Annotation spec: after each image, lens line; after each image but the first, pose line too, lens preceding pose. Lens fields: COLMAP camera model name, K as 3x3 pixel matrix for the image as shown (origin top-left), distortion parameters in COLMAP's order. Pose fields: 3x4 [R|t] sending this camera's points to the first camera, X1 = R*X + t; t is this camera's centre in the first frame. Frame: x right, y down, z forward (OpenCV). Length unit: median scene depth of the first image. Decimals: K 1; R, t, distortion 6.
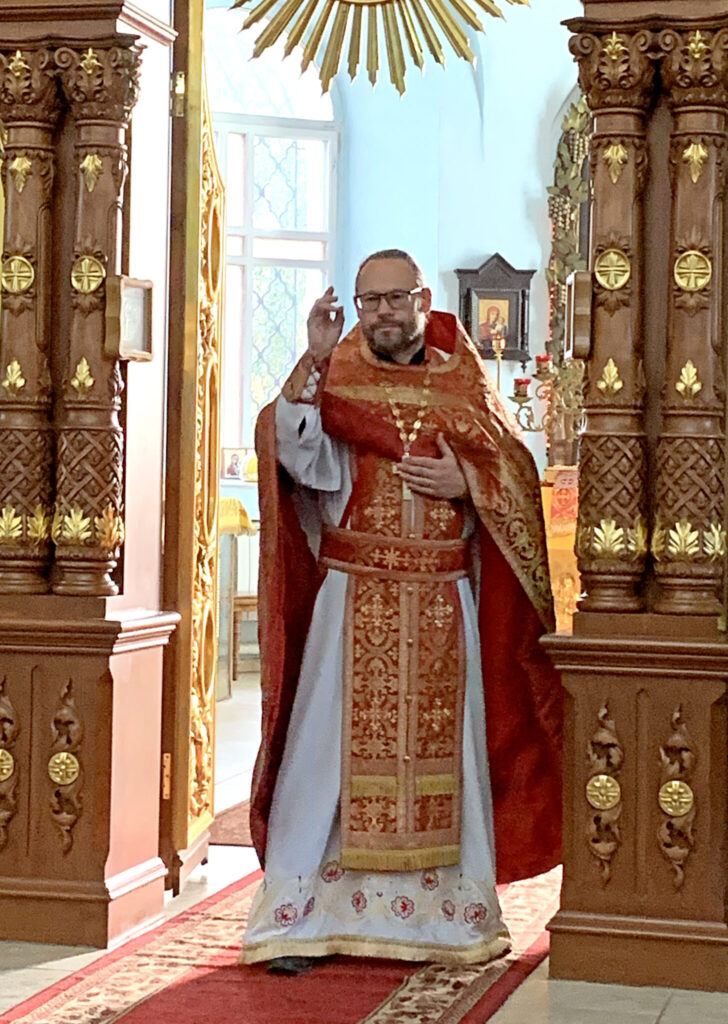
lens RADIAL K [[2453.1, 0, 328.6], [0, 2453.1, 432.8], [0, 0, 1]] dist [0.137692, 0.000000]
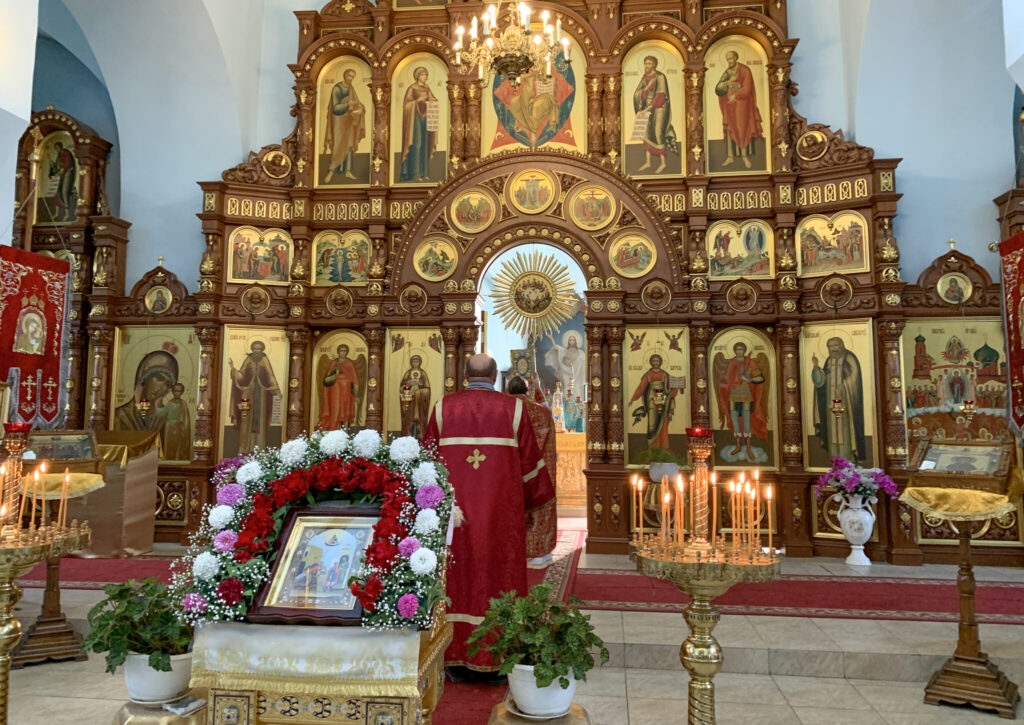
lens RADIAL K [[792.9, 0, 500.4], [0, 792.9, 334.8], [0, 0, 1]] dist [0.074525, -0.129179]
pose [[0.992514, 0.004819, 0.122033, -0.205893], [0.007238, 0.995144, -0.098167, -0.013782], [-0.121913, 0.098315, 0.987660, -0.324873]]
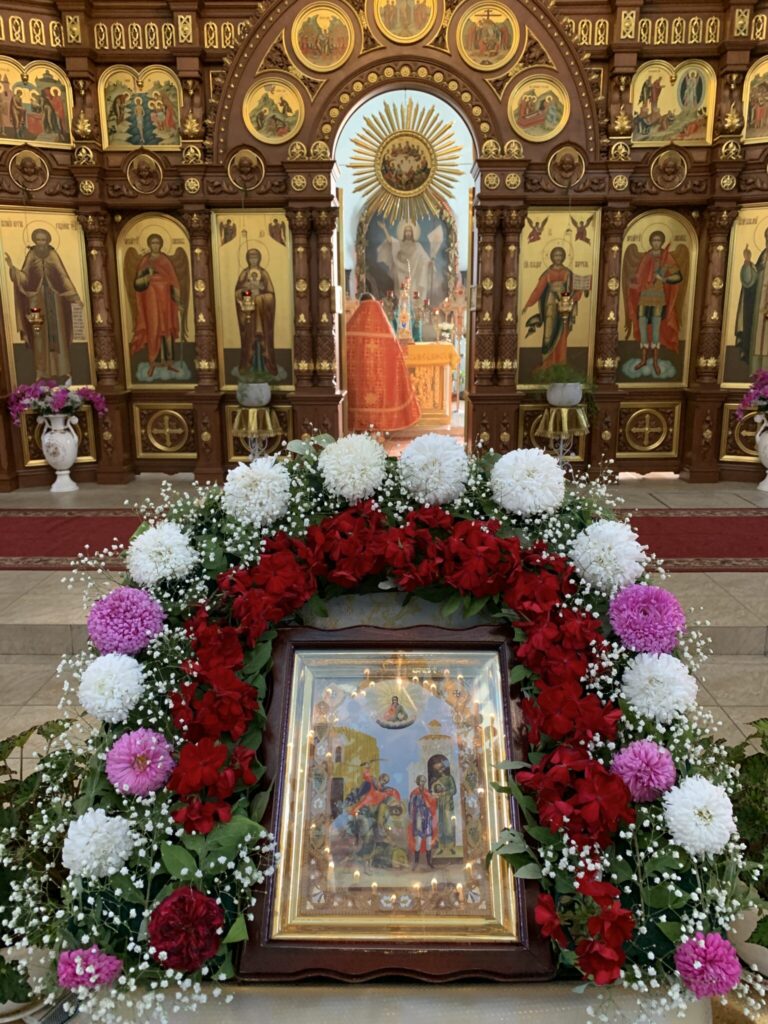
lens RADIAL K [[784.0, 0, 385.7], [0, 784.0, 503.6], [0, 0, 1]] dist [0.042000, -0.048919]
pose [[0.972399, -0.072026, 0.221929, -0.271235], [0.017724, 0.971215, 0.237543, -0.030919], [-0.232650, -0.227053, 0.945685, -0.065046]]
